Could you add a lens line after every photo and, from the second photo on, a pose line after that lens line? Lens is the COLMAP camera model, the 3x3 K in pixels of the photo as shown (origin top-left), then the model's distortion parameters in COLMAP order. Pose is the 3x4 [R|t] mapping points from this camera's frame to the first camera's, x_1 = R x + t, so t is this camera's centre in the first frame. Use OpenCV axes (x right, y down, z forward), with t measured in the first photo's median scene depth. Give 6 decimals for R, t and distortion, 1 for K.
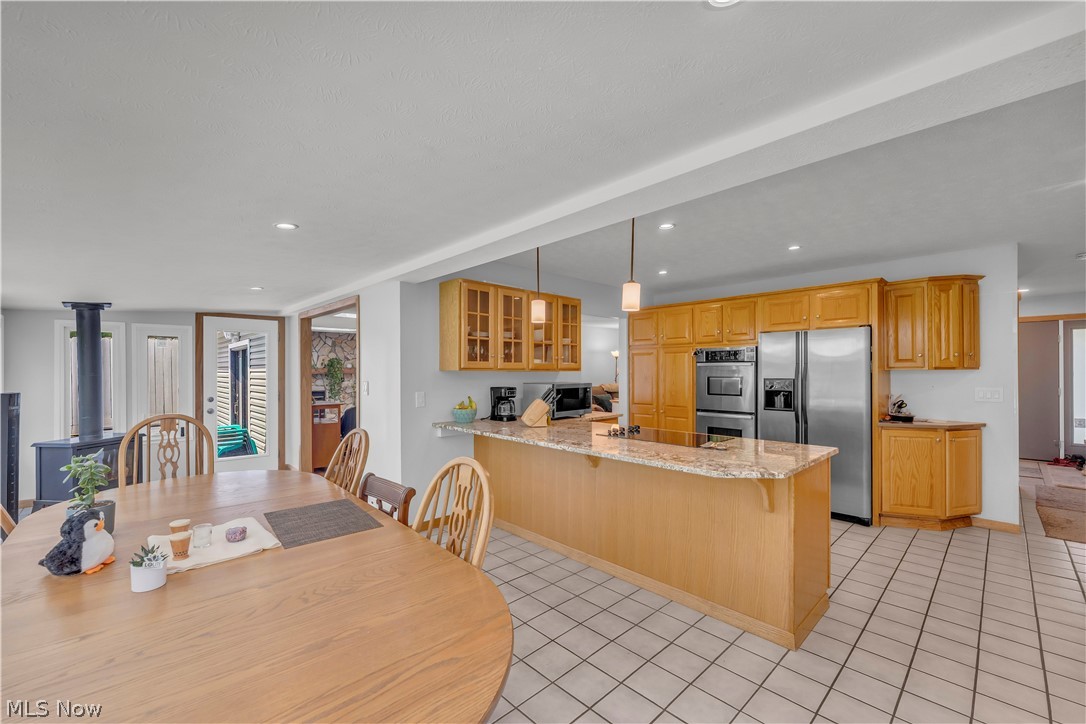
lens RADIAL K [[442.8, 0, 532.0], [0, 442.8, 371.1], [0, 0, 1]] dist [-0.001868, 0.000037]
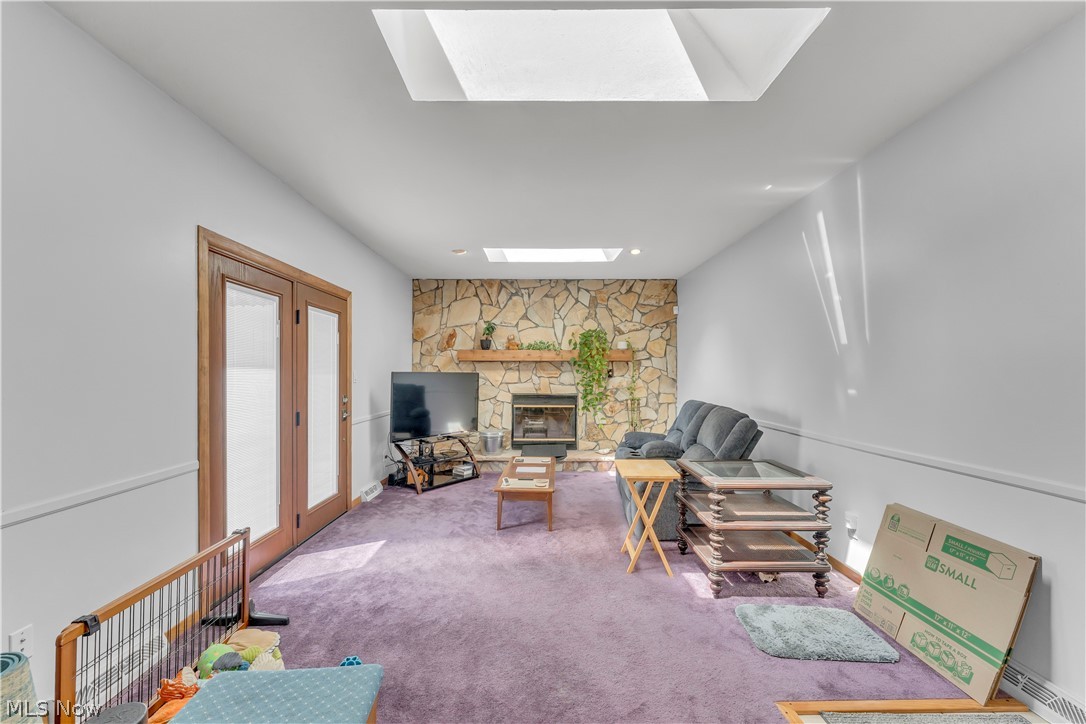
lens RADIAL K [[442.8, 0, 539.0], [0, 442.8, 373.5], [0, 0, 1]] dist [-0.001868, 0.000037]
pose [[0.738494, 0.003008, -0.674254, -0.458144], [-0.003299, 0.999994, 0.000847, 0.058911], [0.674252, 0.001599, 0.738499, 1.752409]]
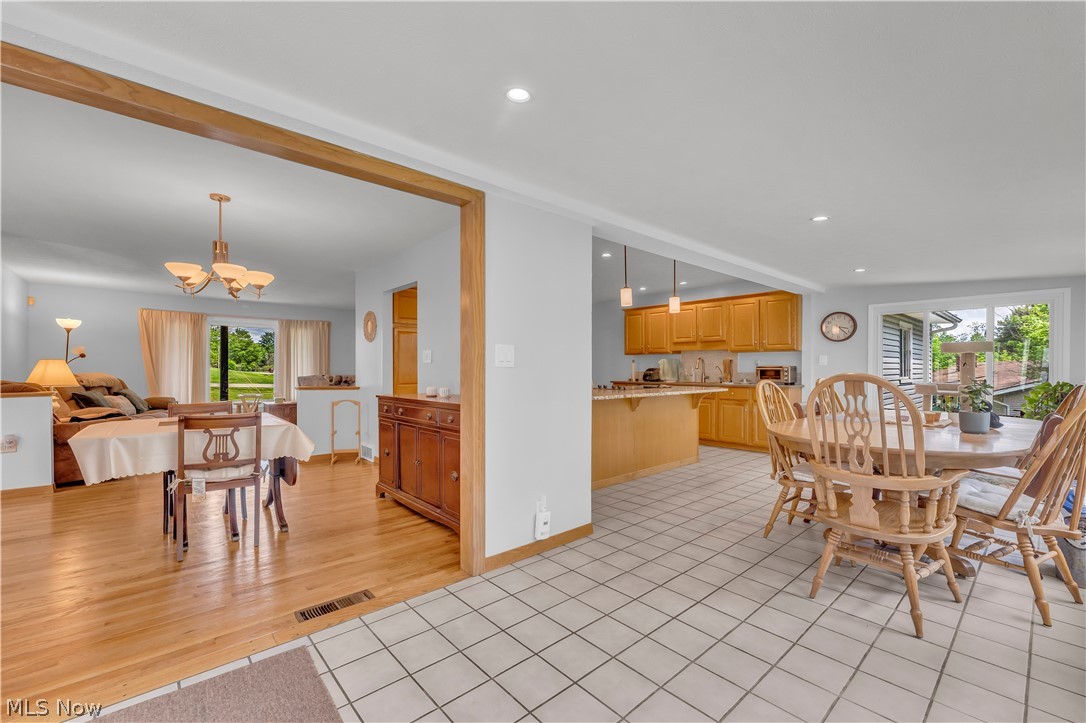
lens RADIAL K [[442.8, 0, 544.8], [0, 442.8, 371.0], [0, 0, 1]] dist [-0.001868, 0.000037]
pose [[0.012494, -0.005005, 0.999909, -0.970247], [-0.000345, 0.999987, 0.005010, 0.054457], [-0.999922, -0.000407, 0.012492, 0.910215]]
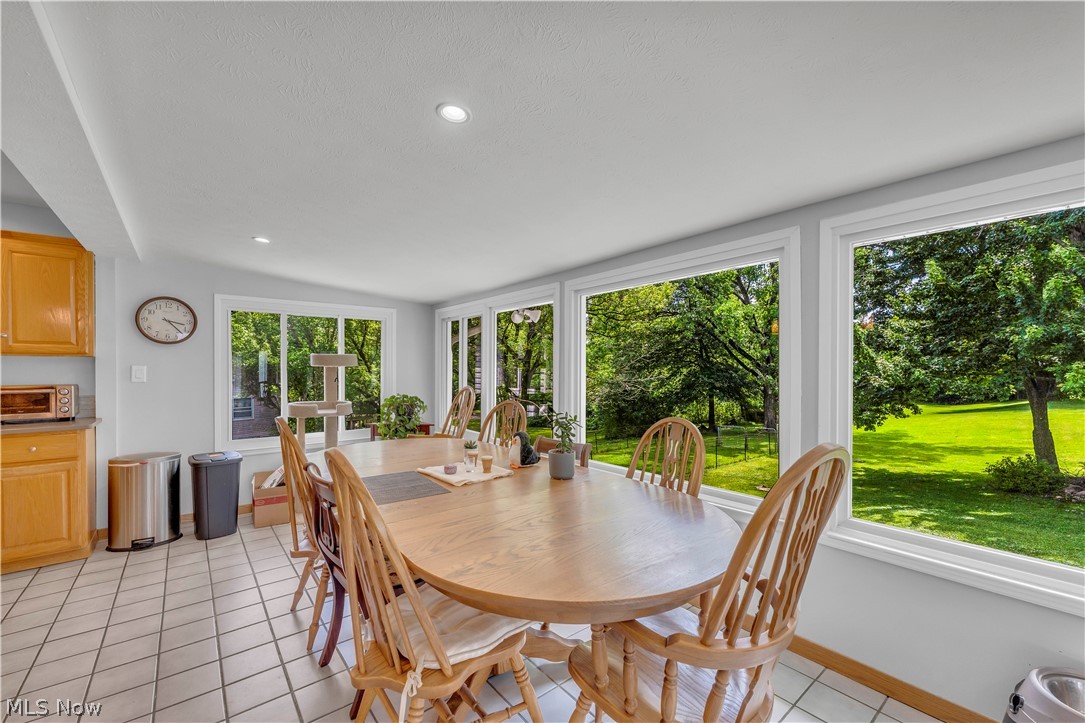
lens RADIAL K [[442.4, 0, 539.2], [0, 442.4, 370.2], [0, 0, 1]] dist [-0.001868, 0.000037]
pose [[-0.997569, -0.000923, 0.069673, -0.387382], [-0.000239, 0.999952, 0.009822, 0.013278], [-0.069678, 0.009781, -0.997522, 0.837847]]
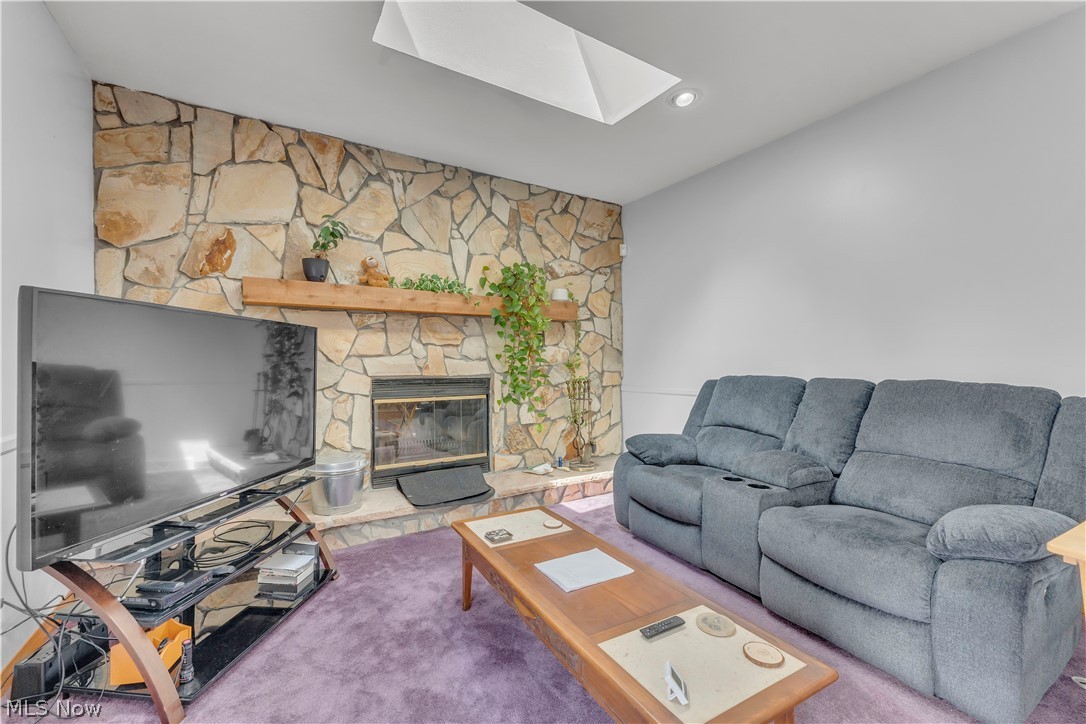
lens RADIAL K [[442.8, 0, 539.6], [0, 442.8, 369.1], [0, 0, 1]] dist [-0.001868, 0.000037]
pose [[0.982579, -0.000720, -0.185844, -1.125647], [0.003159, 0.999913, 0.012827, 0.107005], [0.185818, -0.013191, 0.982496, 2.120288]]
